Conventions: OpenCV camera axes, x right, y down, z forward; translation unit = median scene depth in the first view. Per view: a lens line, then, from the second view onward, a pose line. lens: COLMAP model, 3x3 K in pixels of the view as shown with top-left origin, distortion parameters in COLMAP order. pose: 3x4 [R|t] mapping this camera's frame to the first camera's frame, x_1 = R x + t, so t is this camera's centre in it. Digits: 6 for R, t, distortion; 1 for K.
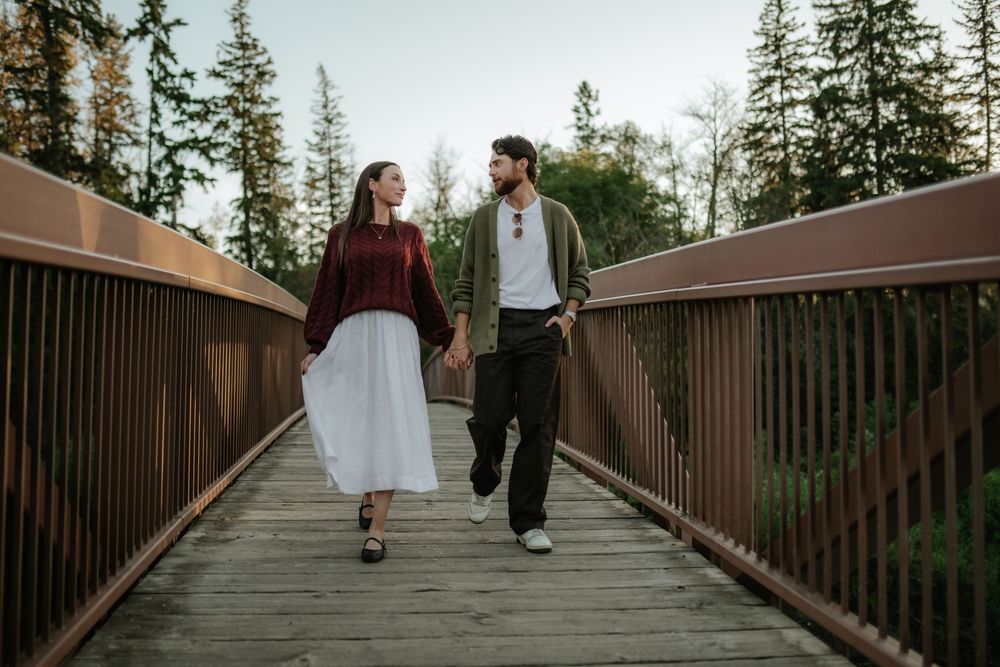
lens RADIAL K [[977.2, 0, 500.0], [0, 977.2, 333.5], [0, 0, 1]] dist [-0.066092, 0.128365]
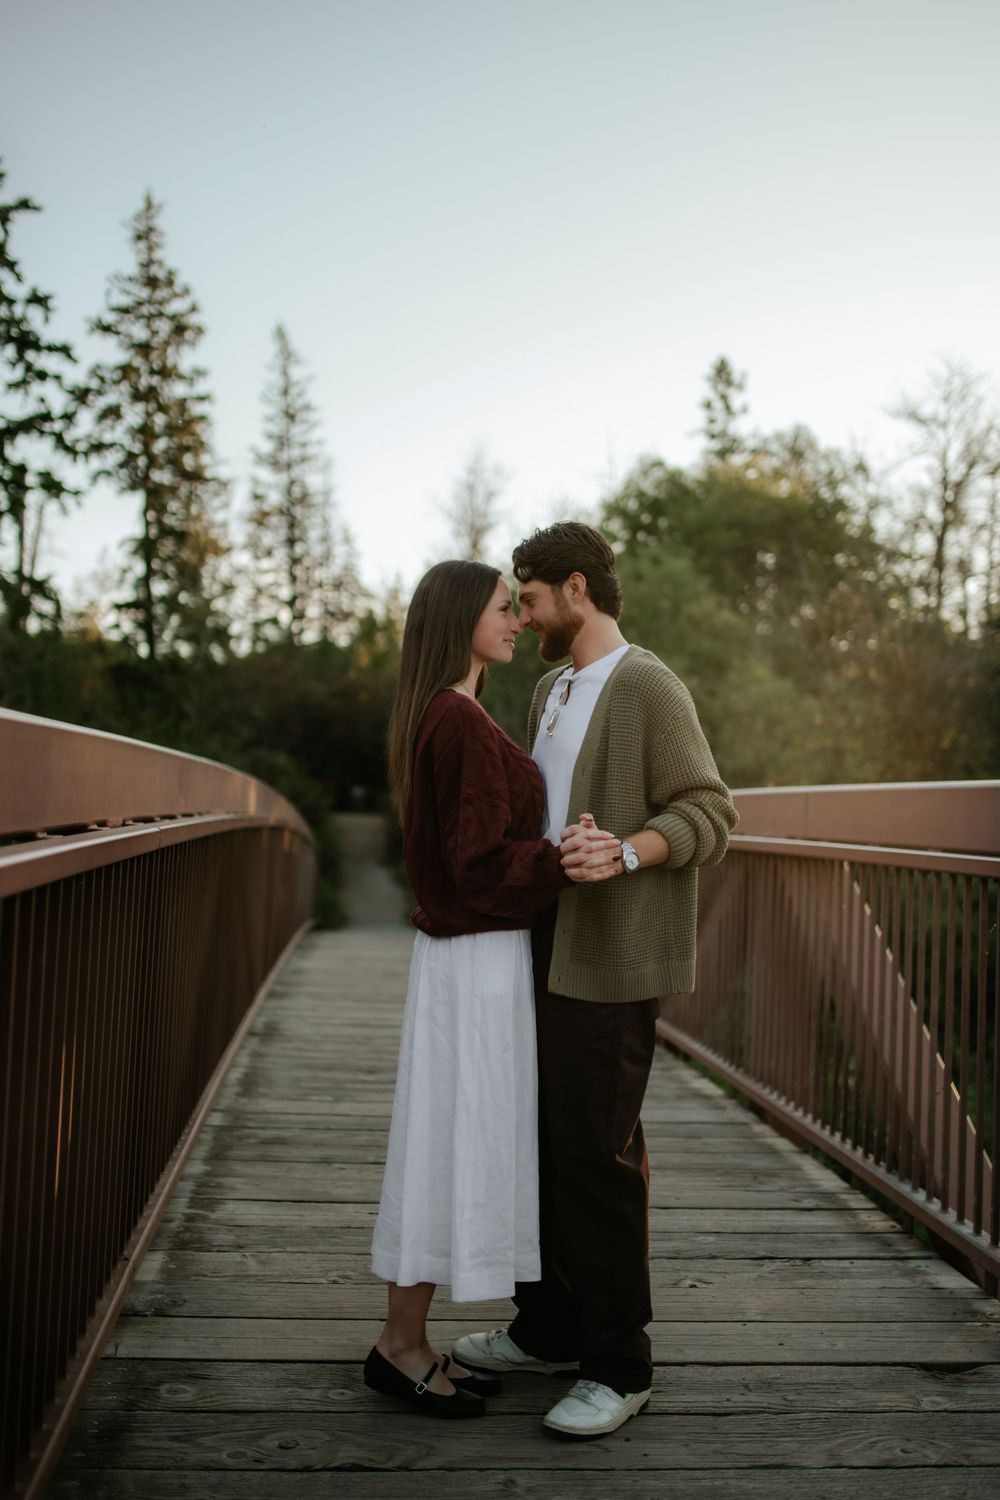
lens RADIAL K [[1465.8, 0, 500.0], [0, 1465.8, 750.0], [0, 0, 1]] dist [-0.066092, 0.128365]
pose [[0.999259, 0.029980, -0.024128, -0.021438], [-0.030239, 0.999488, -0.010450, -0.007150], [0.023803, 0.011172, 0.999654, 0.119984]]
